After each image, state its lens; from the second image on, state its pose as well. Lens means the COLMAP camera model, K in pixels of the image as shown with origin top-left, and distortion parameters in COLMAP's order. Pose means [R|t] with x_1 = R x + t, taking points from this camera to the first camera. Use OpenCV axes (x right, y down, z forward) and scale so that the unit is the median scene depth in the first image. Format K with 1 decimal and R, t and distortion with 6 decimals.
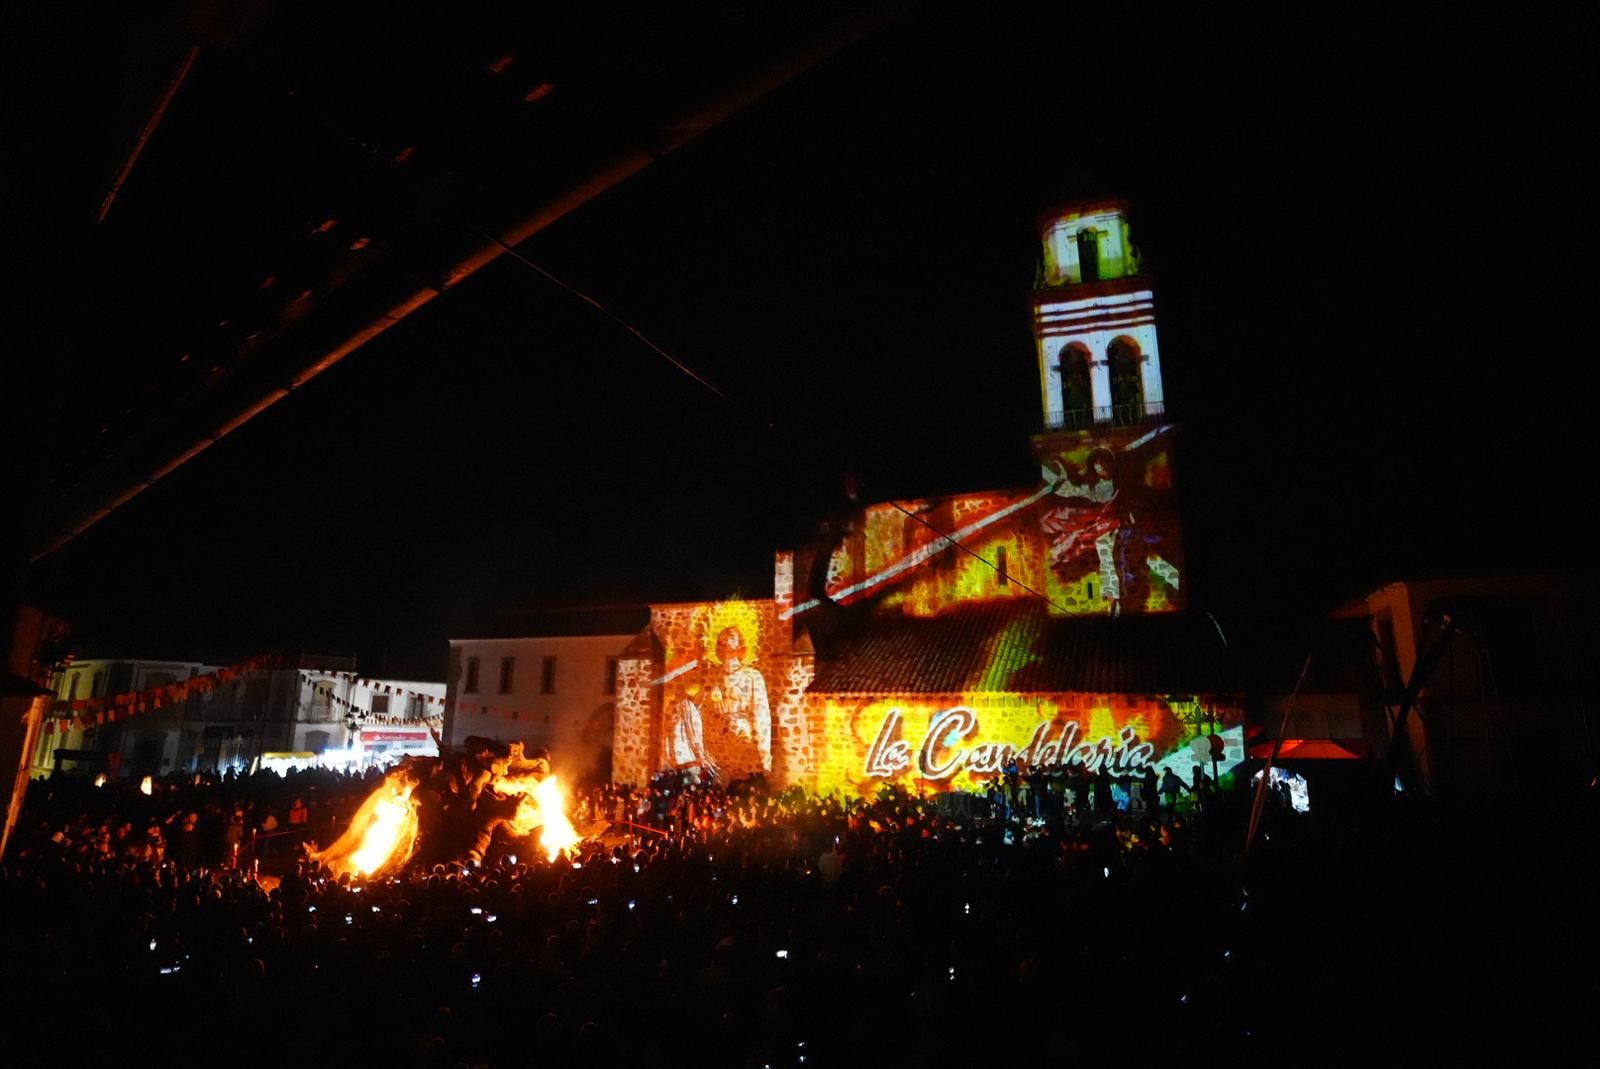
lens RADIAL K [[801.5, 0, 797.0], [0, 801.5, 533.5], [0, 0, 1]] dist [-0.066626, 0.020413]
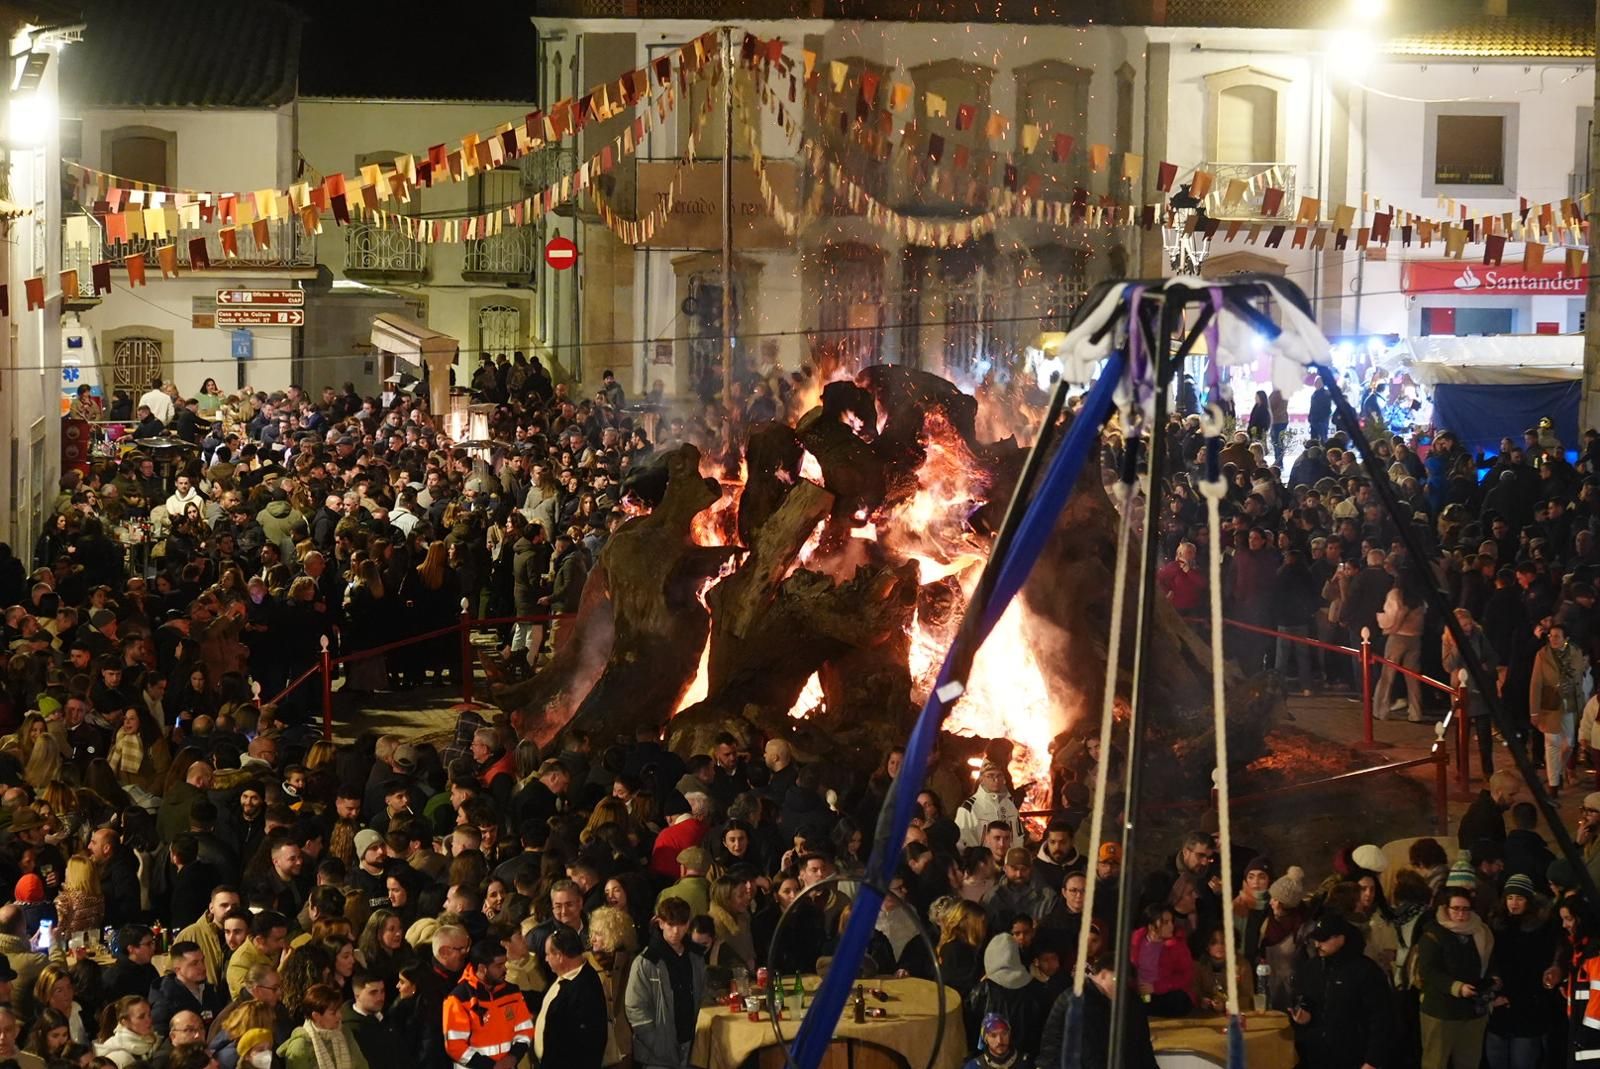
lens RADIAL K [[4071.8, 0, 802.1], [0, 4071.8, 530.3], [0, 0, 1]] dist [-0.048943, 0.000000]
pose [[0.671397, 0.086978, -0.735976, 0.491077], [0.159041, 0.953041, 0.257717, -0.060013], [0.723832, -0.290081, 0.626036, -0.006604]]
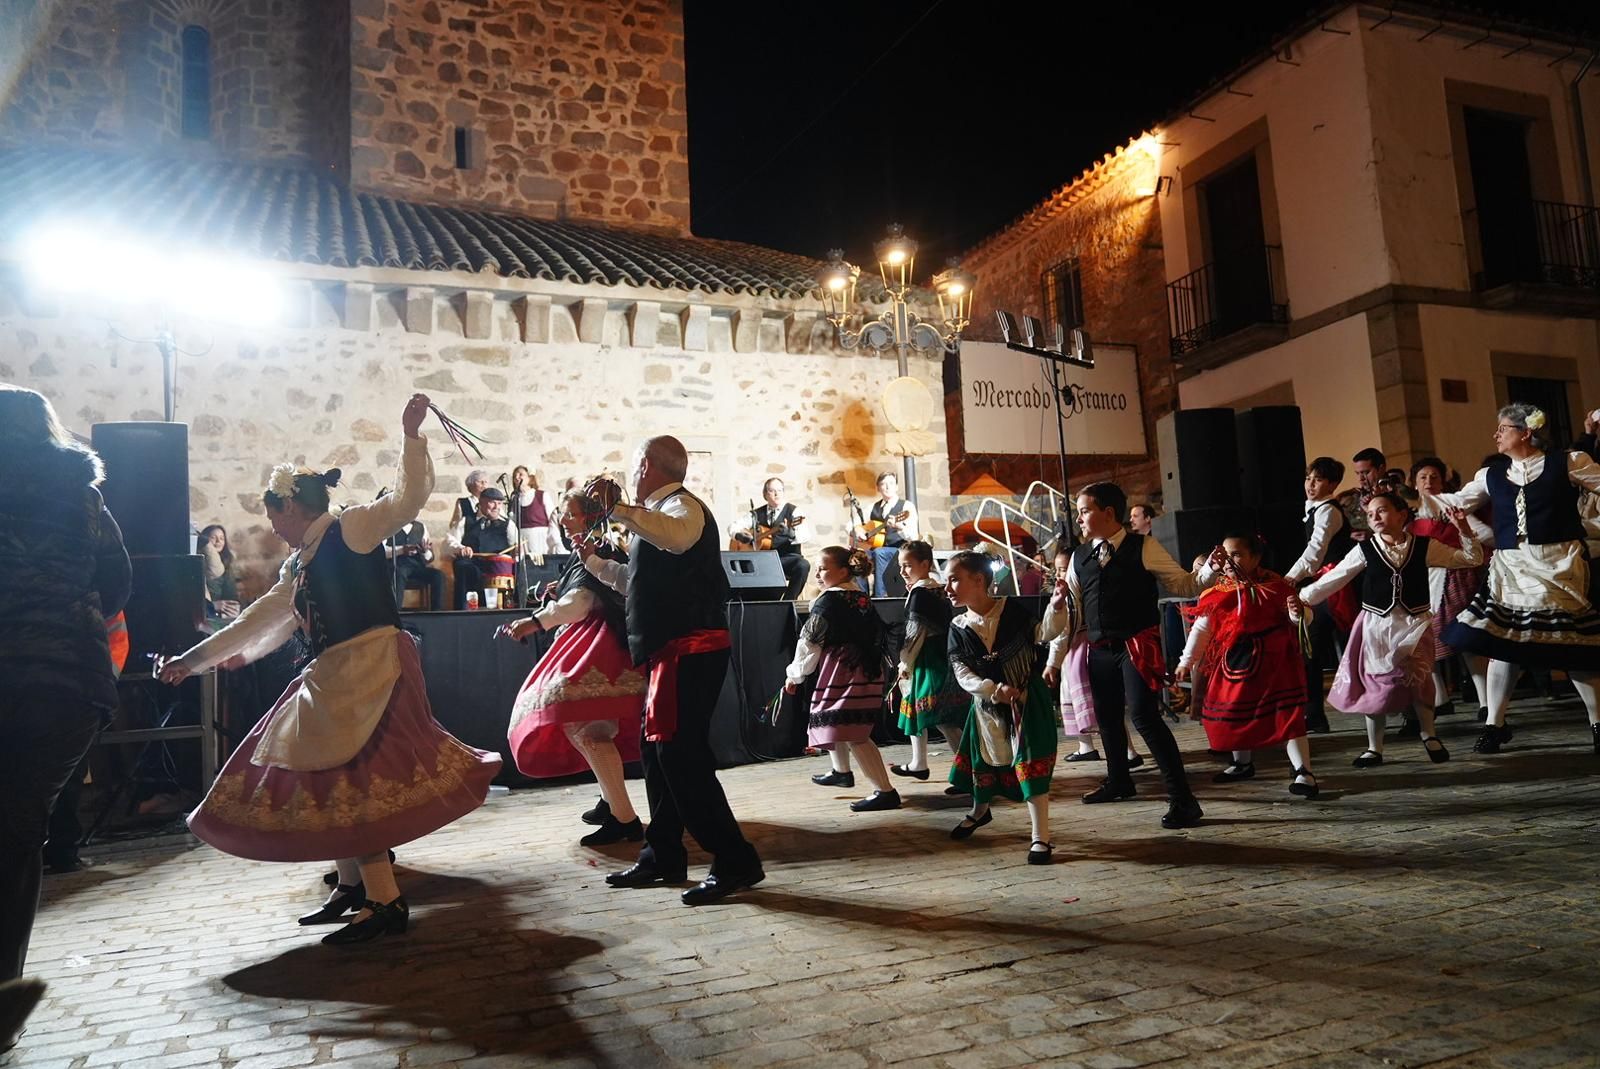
lens RADIAL K [[1236.0, 0, 779.7], [0, 1236.0, 544.0], [0, 0, 1]] dist [-0.010157, 0.013800]
pose [[0.708913, 0.031613, 0.704587, 0.066181], [-0.099699, 0.993455, 0.055738, 0.205717], [-0.698214, -0.109760, 0.707425, 0.443191]]
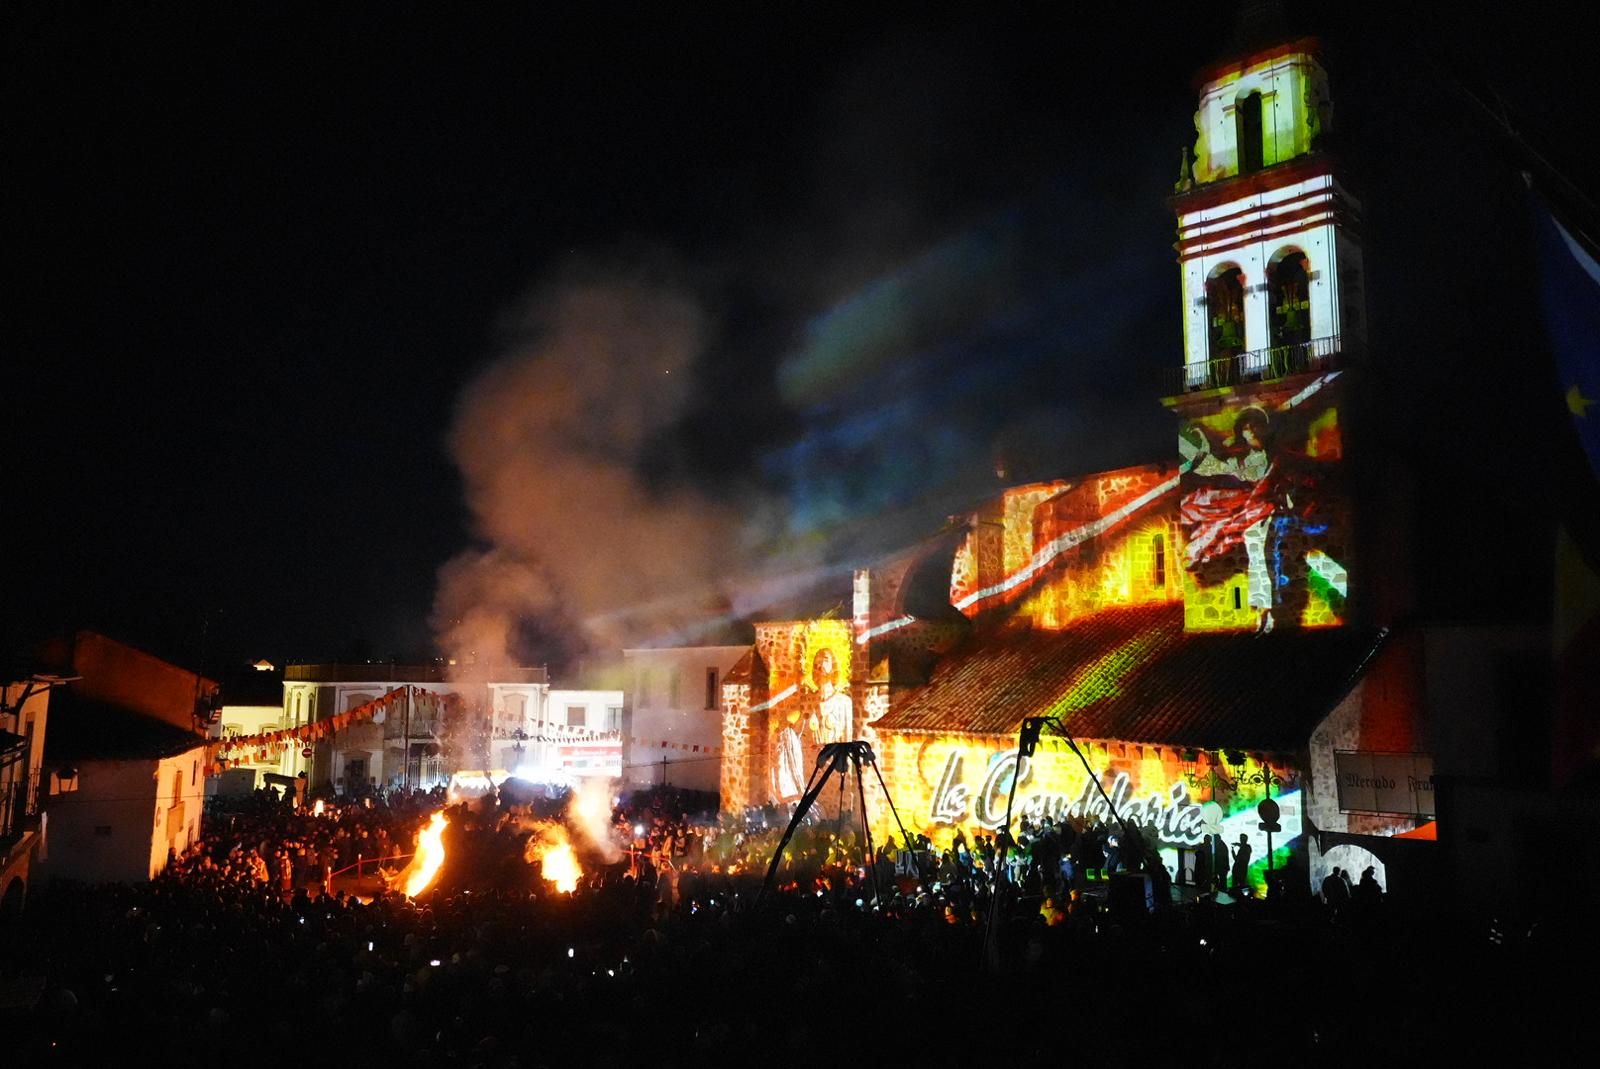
lens RADIAL K [[1154.6, 0, 785.3], [0, 1154.6, 540.9], [0, 0, 1]] dist [0.019503, 0.002438]
pose [[0.914026, -0.056296, -0.401731, 0.411452], [0.092983, 0.993032, 0.072399, -0.102933], [0.394856, -0.103529, 0.912891, -0.192052]]
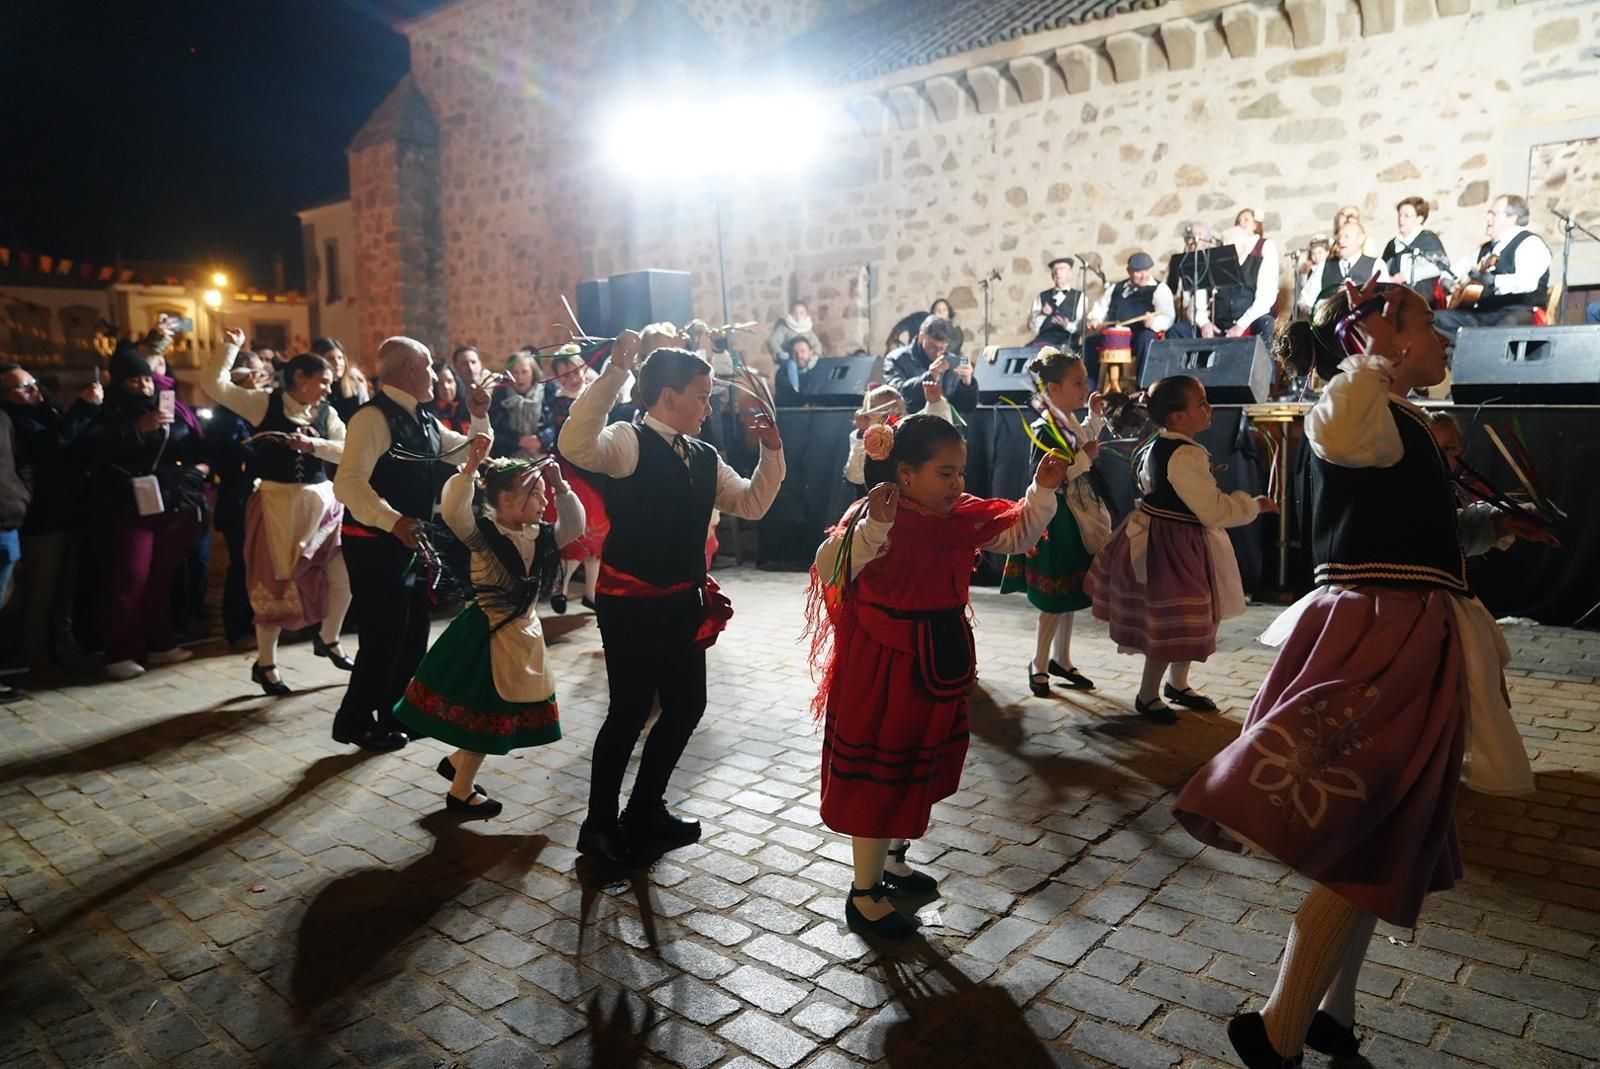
lens RADIAL K [[1082.0, 0, 798.4], [0, 1082.0, 536.8], [0, 0, 1]] dist [-0.014542, 0.014464]
pose [[0.961370, 0.010185, -0.275069, 0.217863], [0.085700, 0.938572, 0.334274, 0.188208], [0.261577, -0.344934, 0.901442, 0.435638]]
